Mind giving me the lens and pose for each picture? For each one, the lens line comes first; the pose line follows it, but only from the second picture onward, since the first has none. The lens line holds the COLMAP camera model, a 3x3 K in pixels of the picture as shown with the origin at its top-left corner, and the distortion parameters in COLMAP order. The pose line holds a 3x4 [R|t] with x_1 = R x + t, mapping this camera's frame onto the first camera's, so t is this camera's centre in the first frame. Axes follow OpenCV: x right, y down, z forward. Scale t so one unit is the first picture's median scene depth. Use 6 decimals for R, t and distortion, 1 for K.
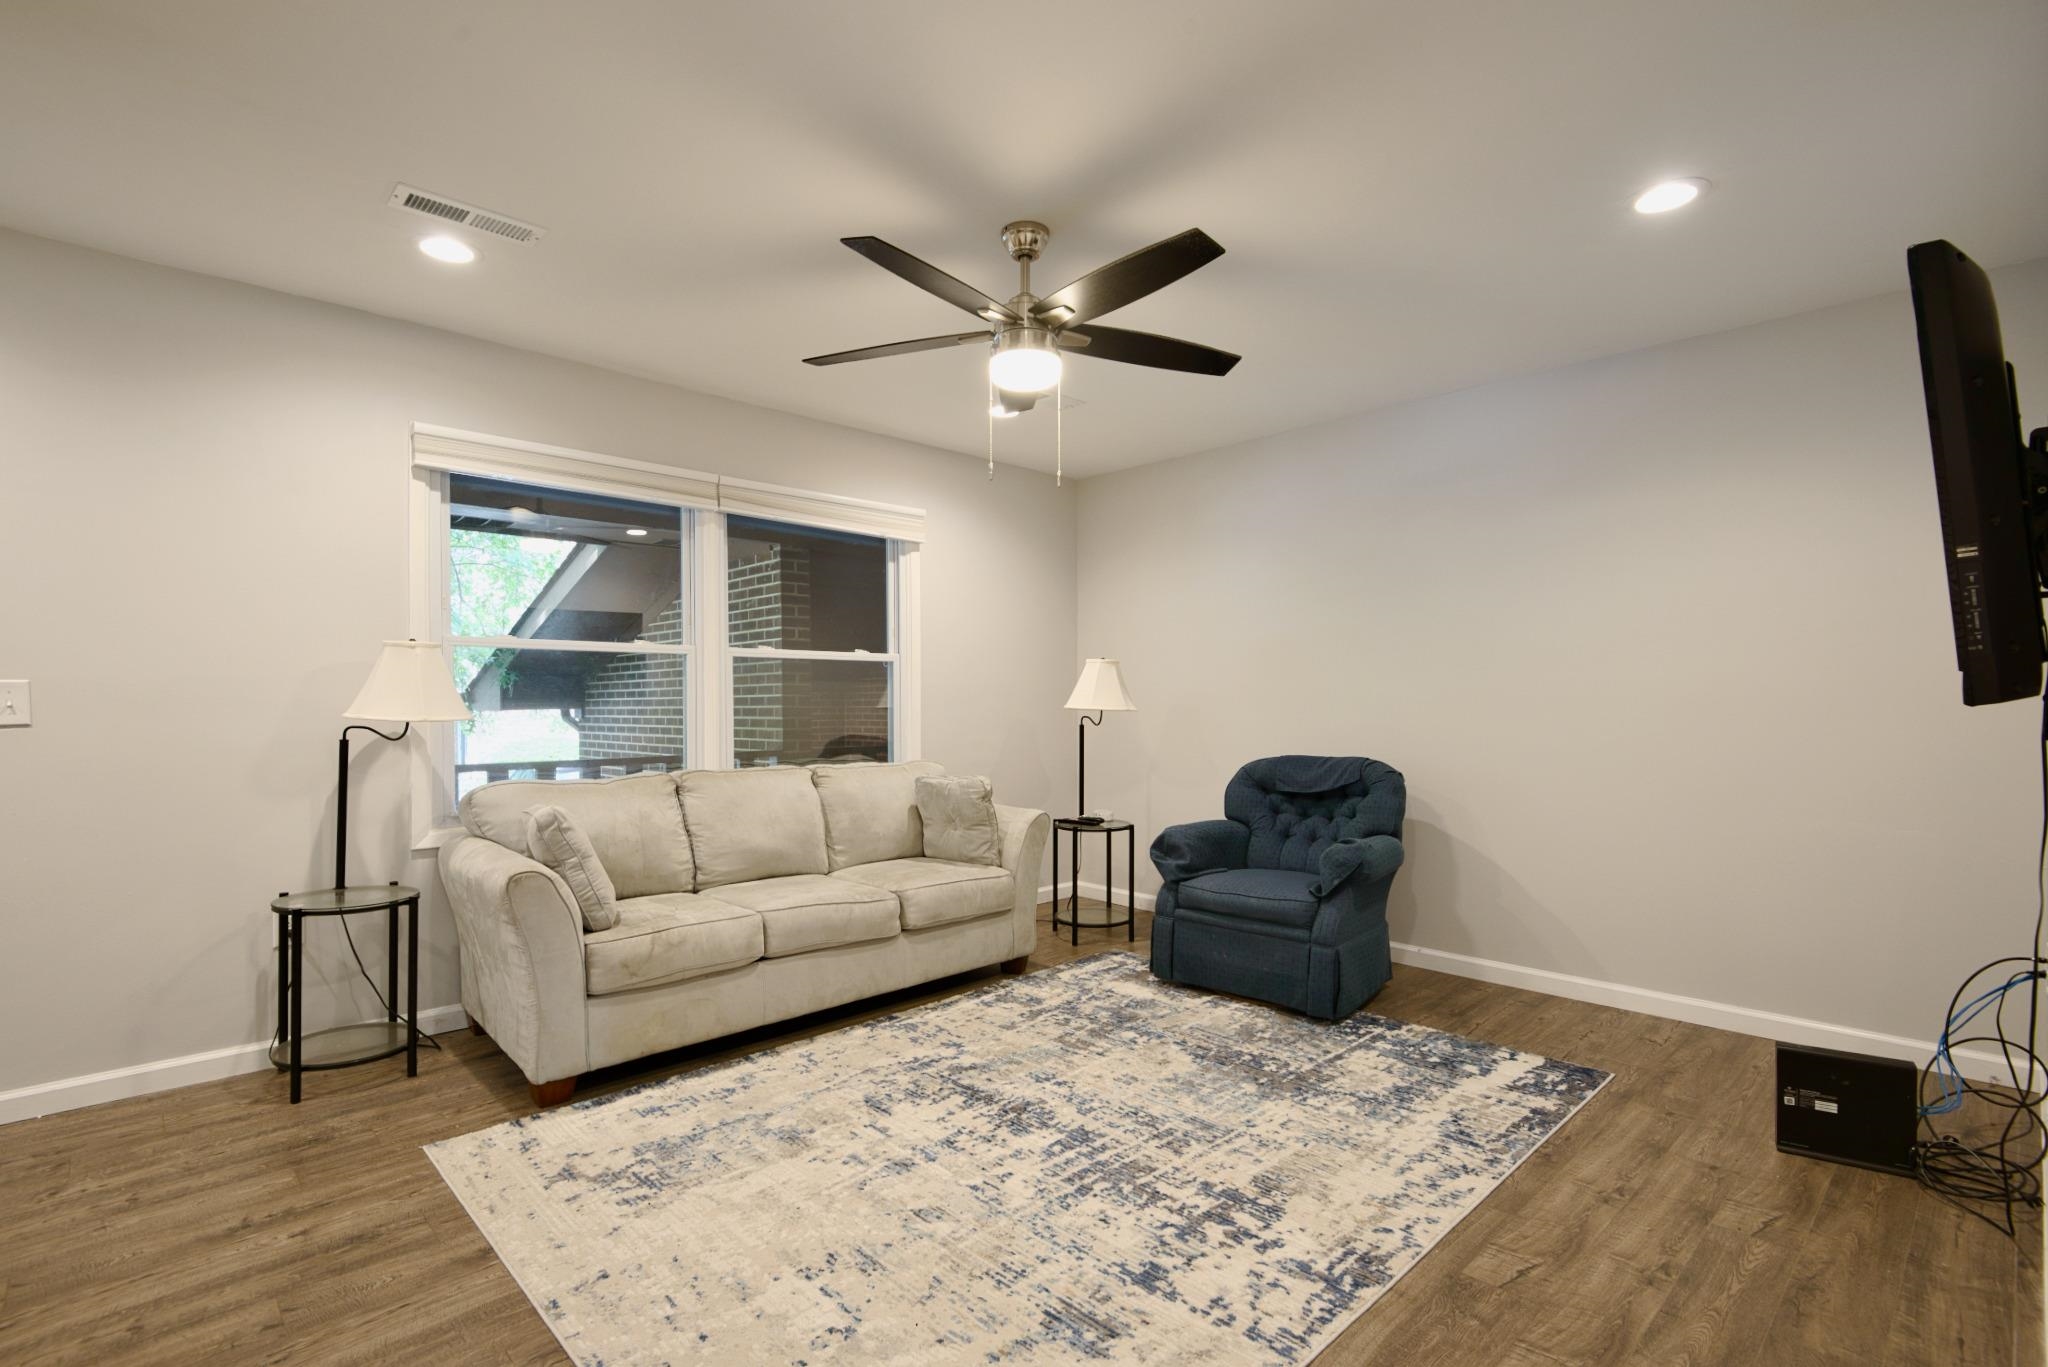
lens RADIAL K [[957.9, 0, 1015.0], [0, 957.9, 690.7], [0, 0, 1]] dist [0.008766, -0.009739]
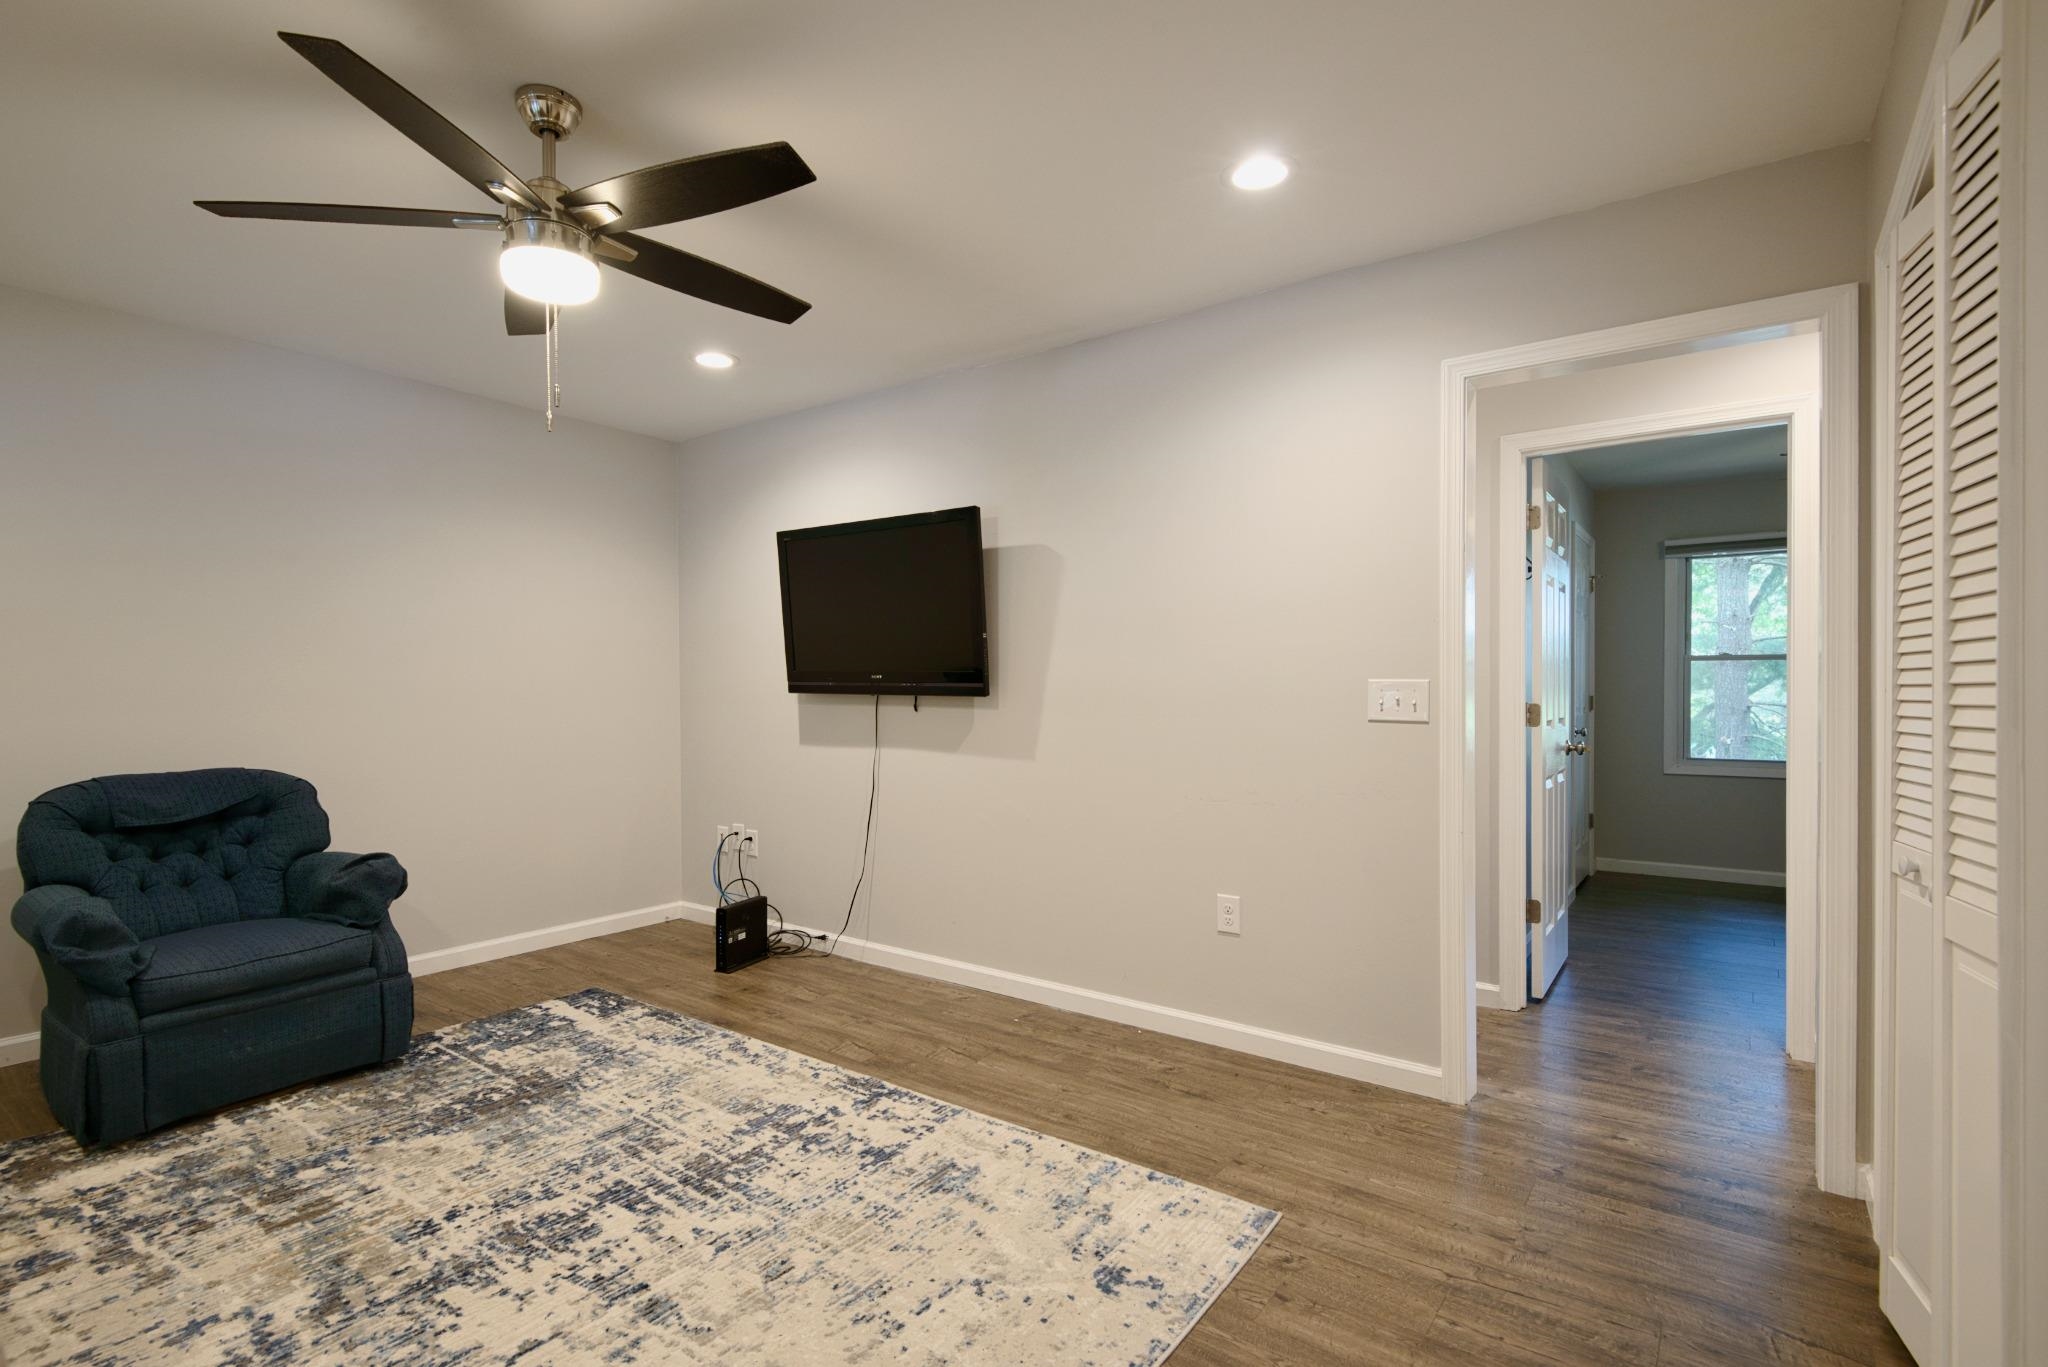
lens RADIAL K [[957.9, 0, 1014.7], [0, 957.9, 685.2], [0, 0, 1]] dist [0.008766, -0.009739]
pose [[-0.167633, 0.002384, 0.985847, -0.769574], [-0.002711, 0.999992, -0.002879, 0.000709], [-0.985846, -0.003155, -0.167625, 0.708104]]
